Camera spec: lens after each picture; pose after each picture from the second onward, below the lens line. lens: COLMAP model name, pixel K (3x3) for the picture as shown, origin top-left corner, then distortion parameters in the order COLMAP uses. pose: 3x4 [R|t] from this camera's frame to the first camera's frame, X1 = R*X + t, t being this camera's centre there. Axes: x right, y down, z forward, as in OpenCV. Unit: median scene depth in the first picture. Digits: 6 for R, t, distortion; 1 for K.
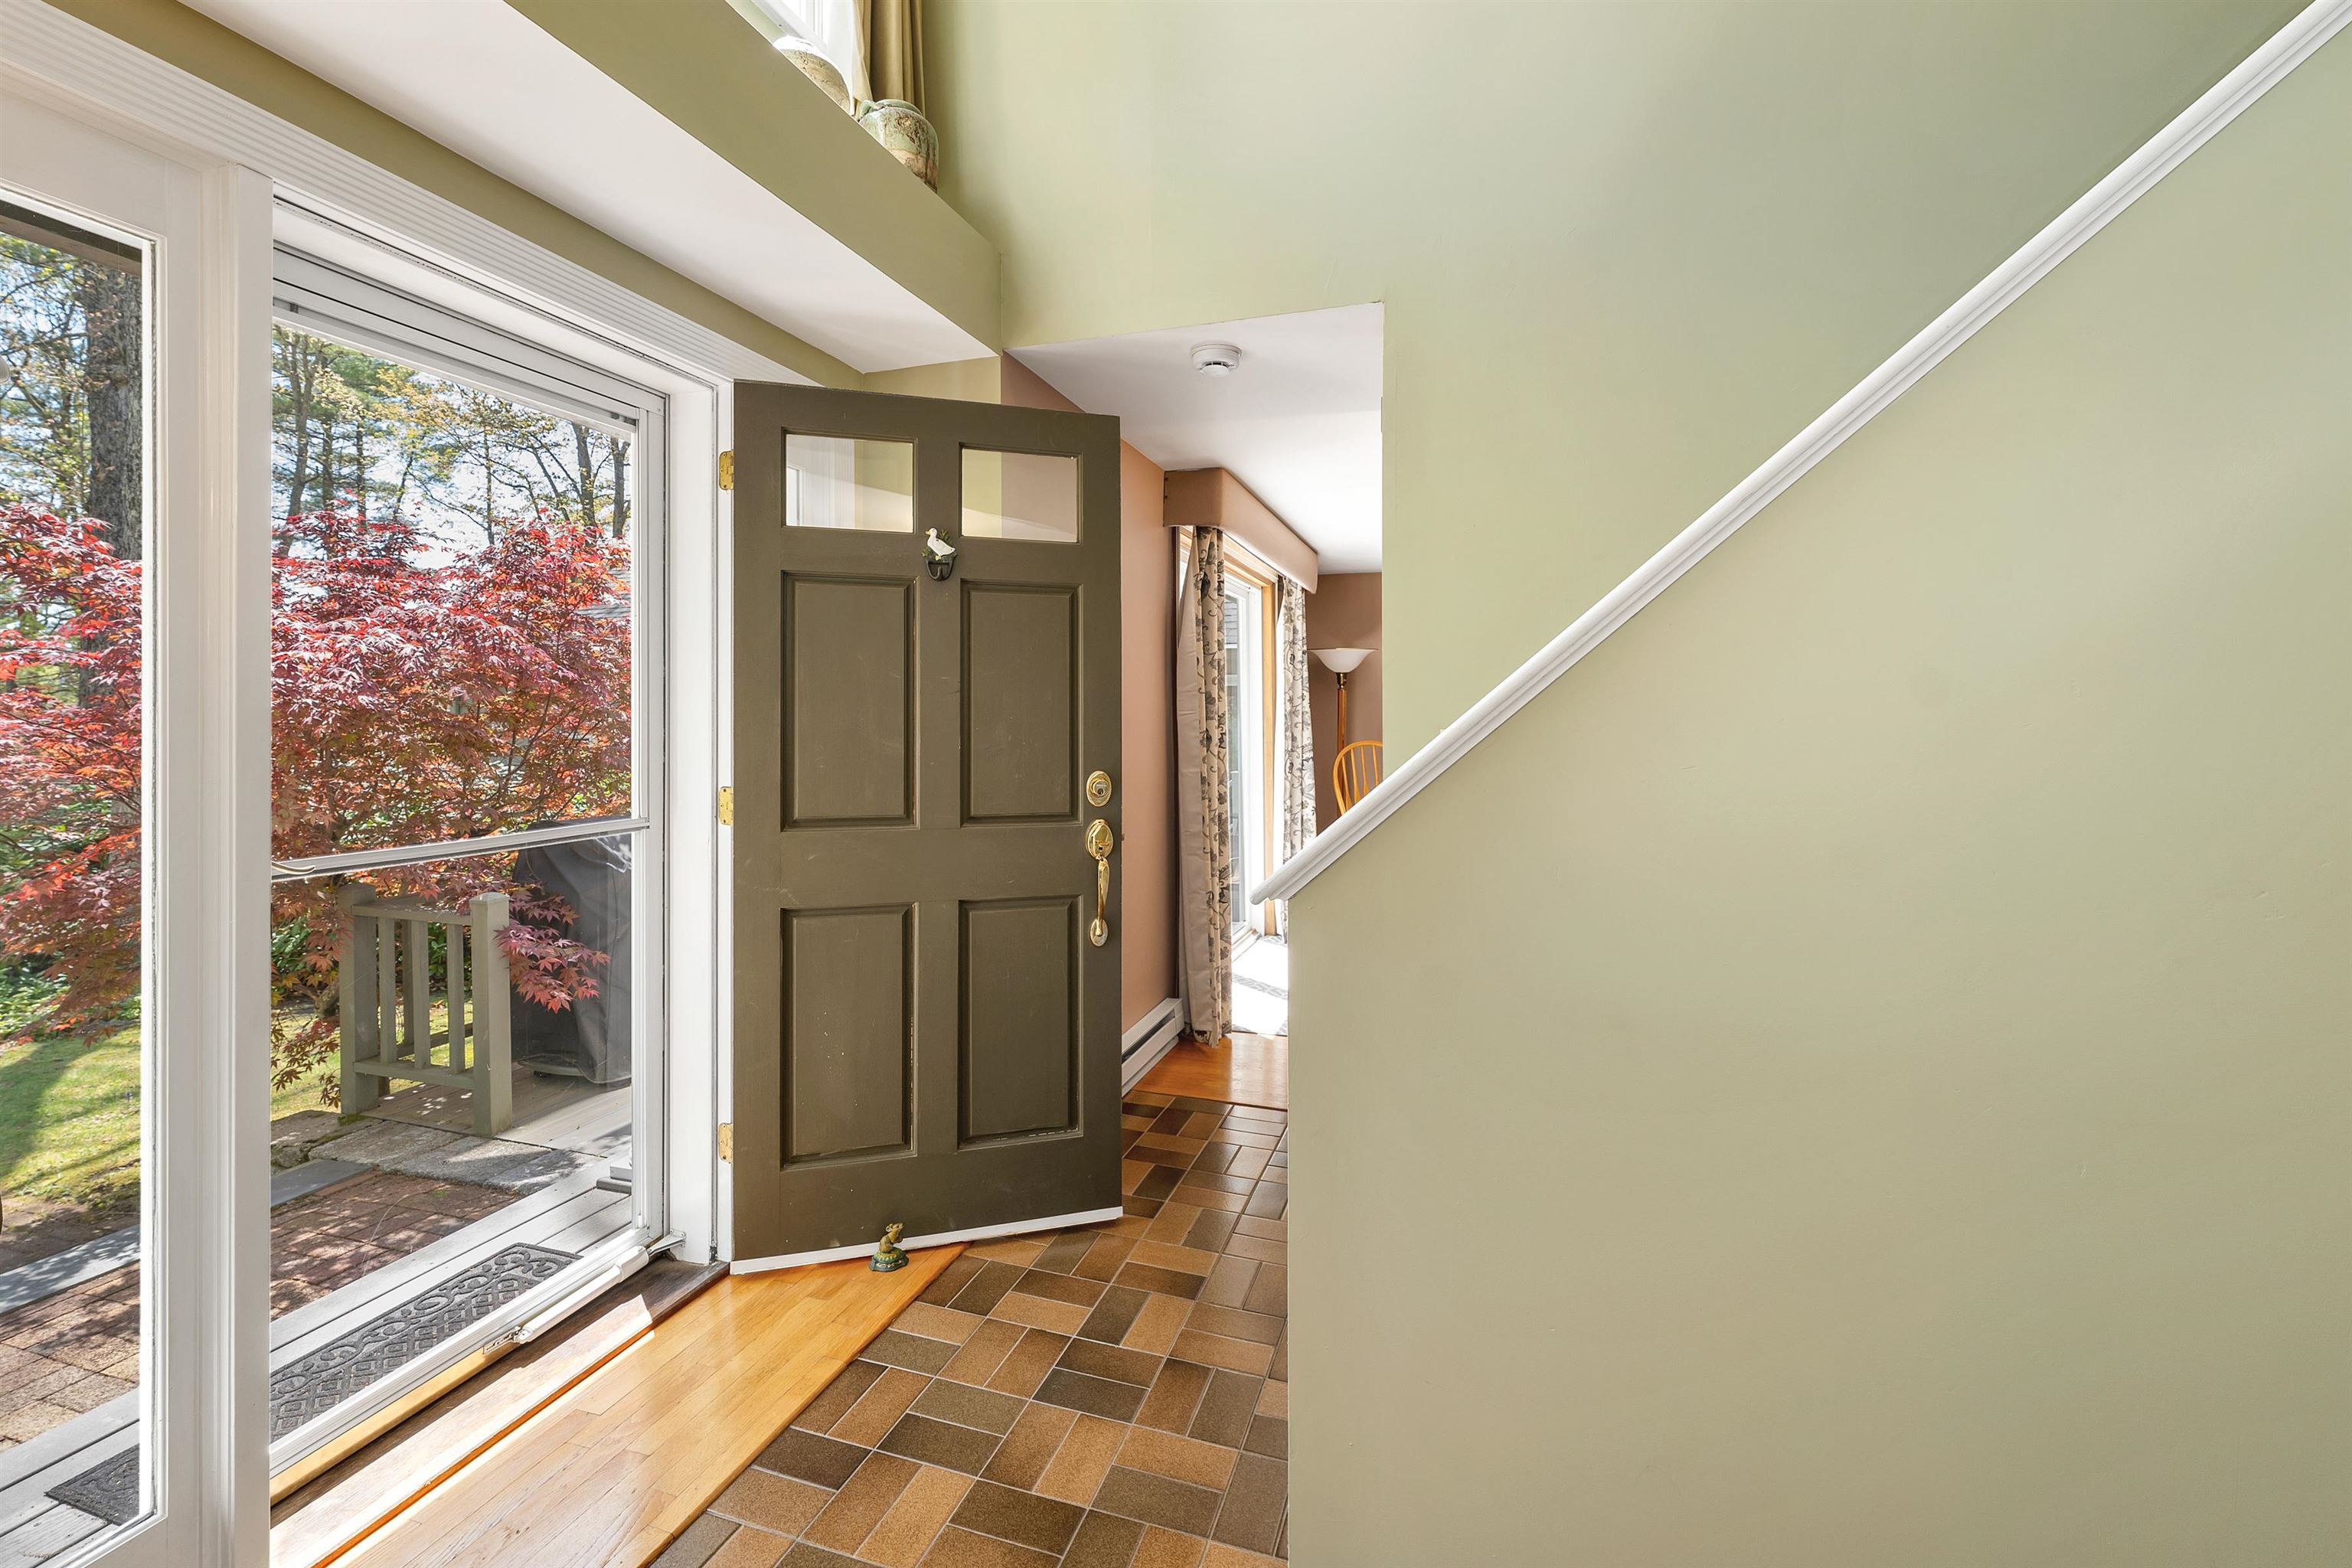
lens RADIAL K [[1006.1, 0, 1187.0], [0, 1006.1, 758.7], [0, 0, 1]] dist [-0.000331, -0.000498]
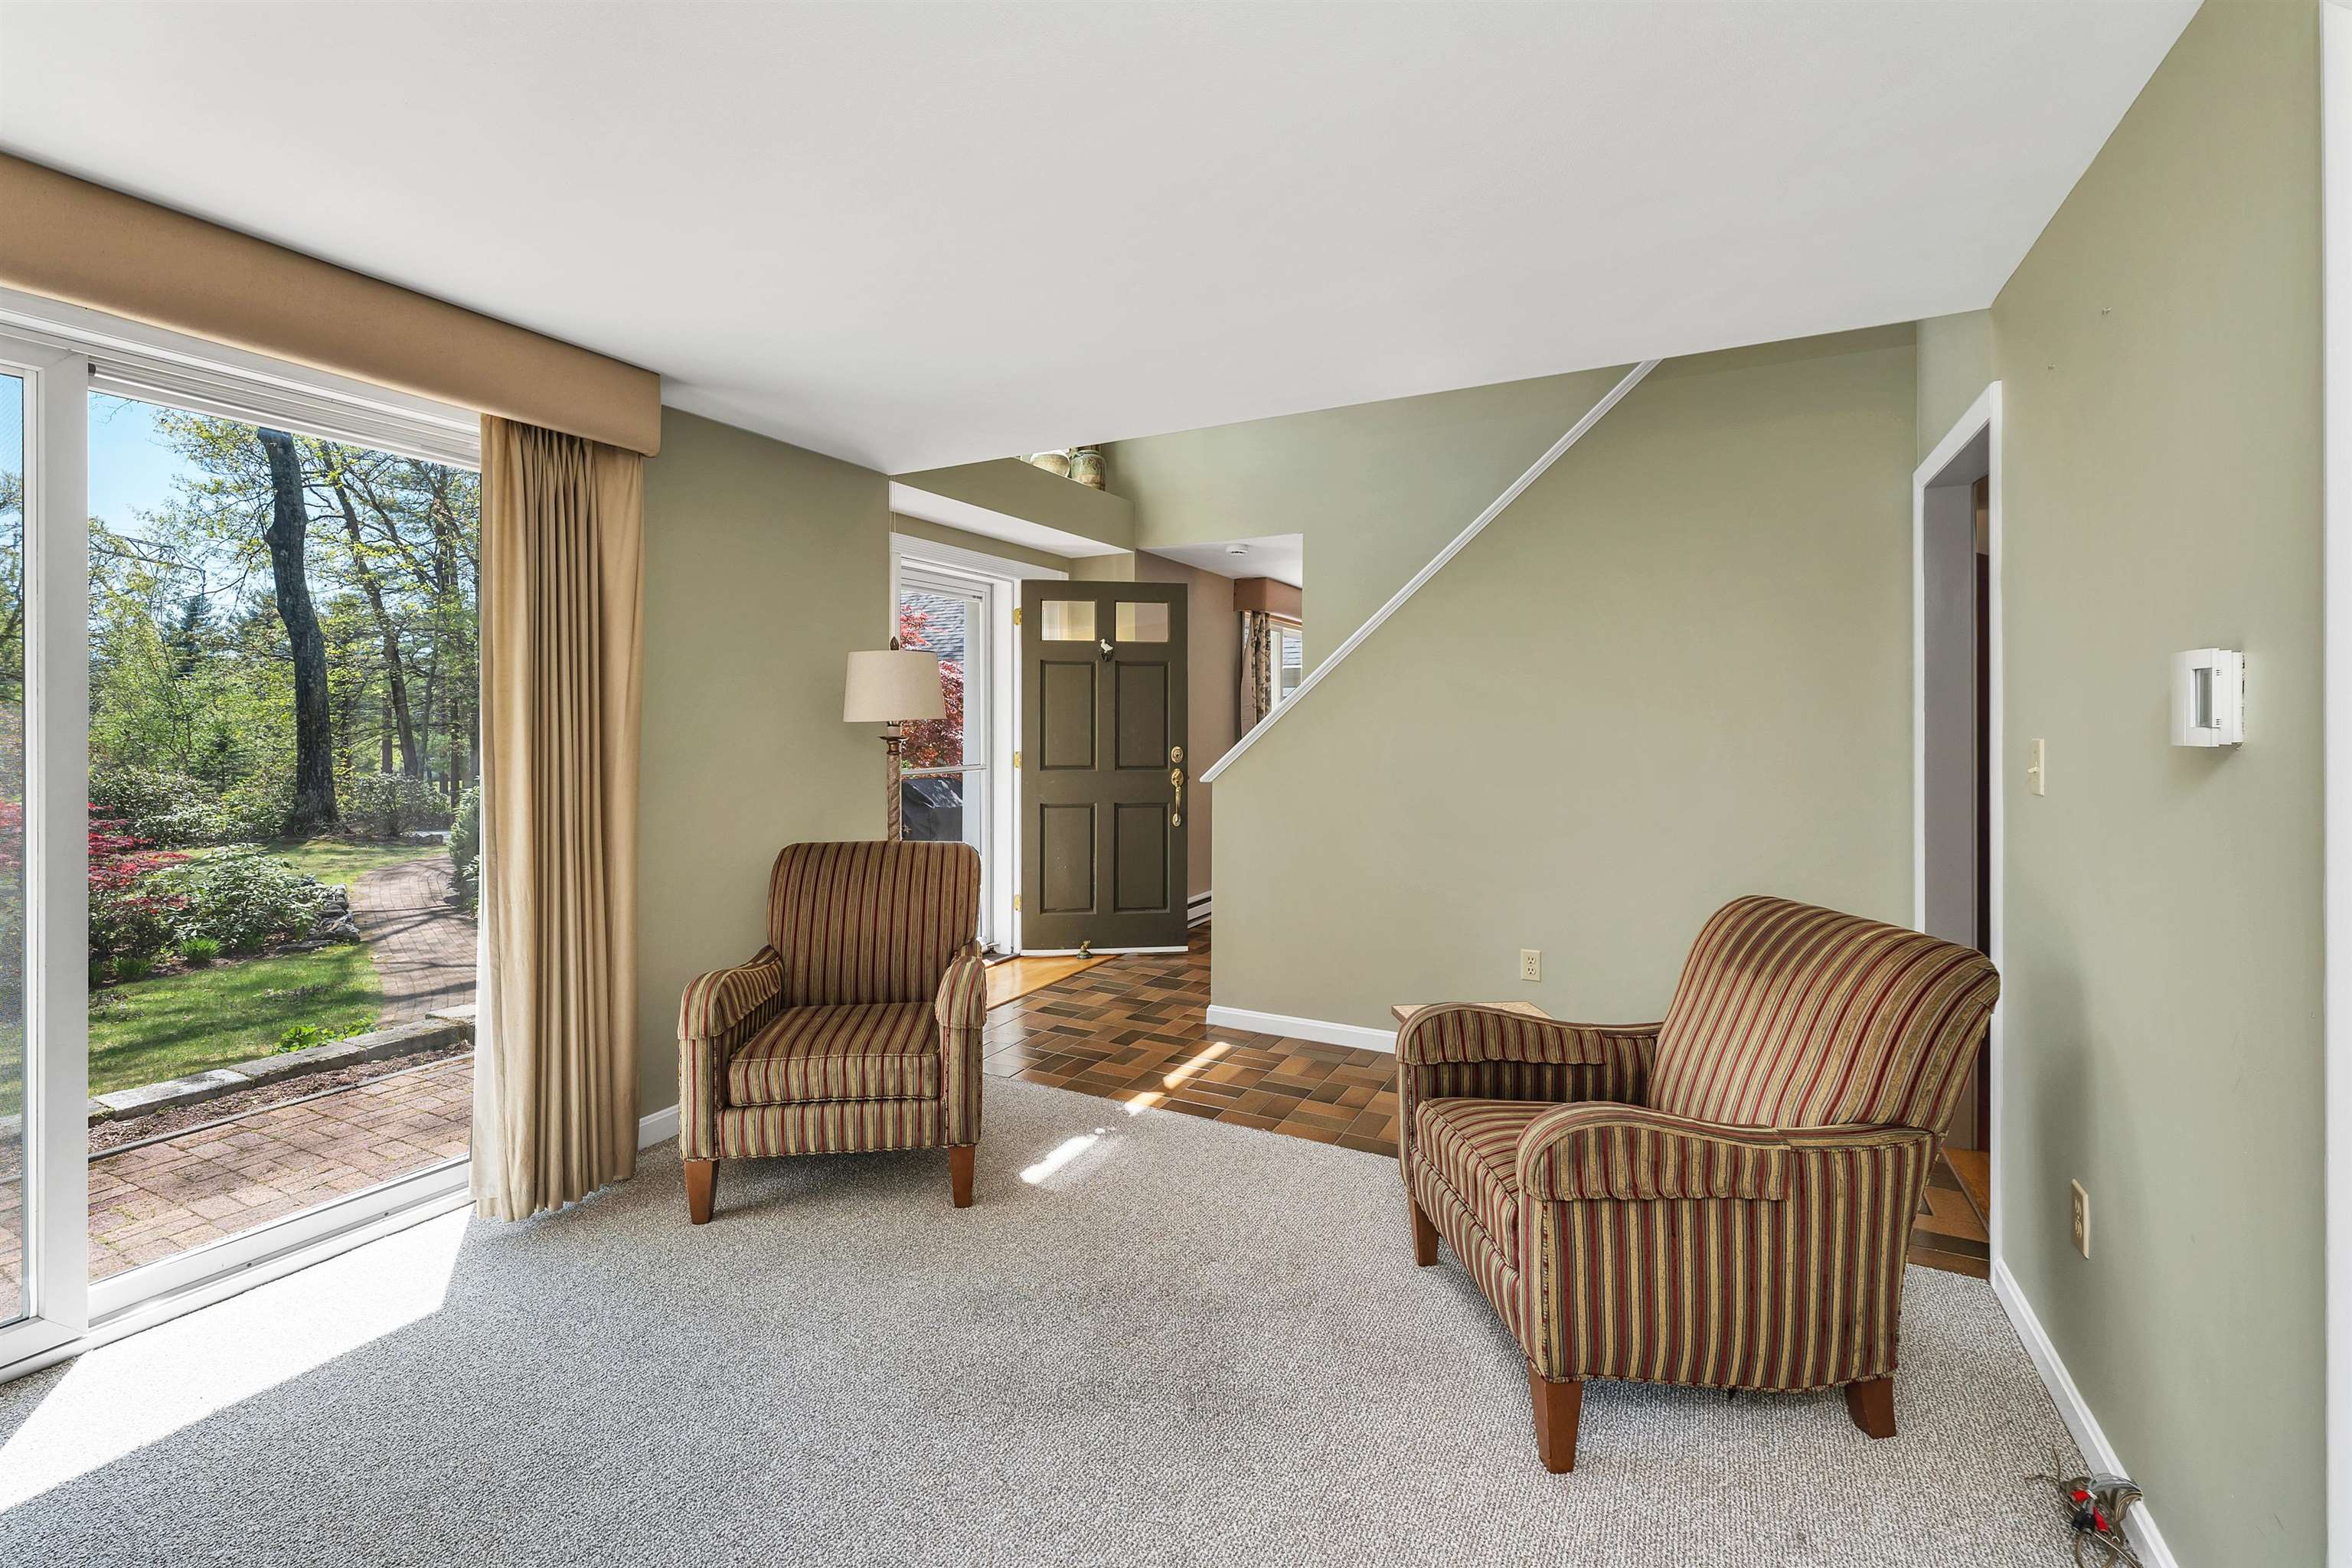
lens RADIAL K [[1006.1, 0, 1177.3], [0, 1006.1, 775.0], [0, 0, 1]] dist [-0.000331, -0.000498]
pose [[0.982700, 0.006474, -0.185093, 0.333199], [-0.003374, 0.999849, 0.017059, 0.038660], [0.185176, -0.016140, 0.982573, -1.203656]]
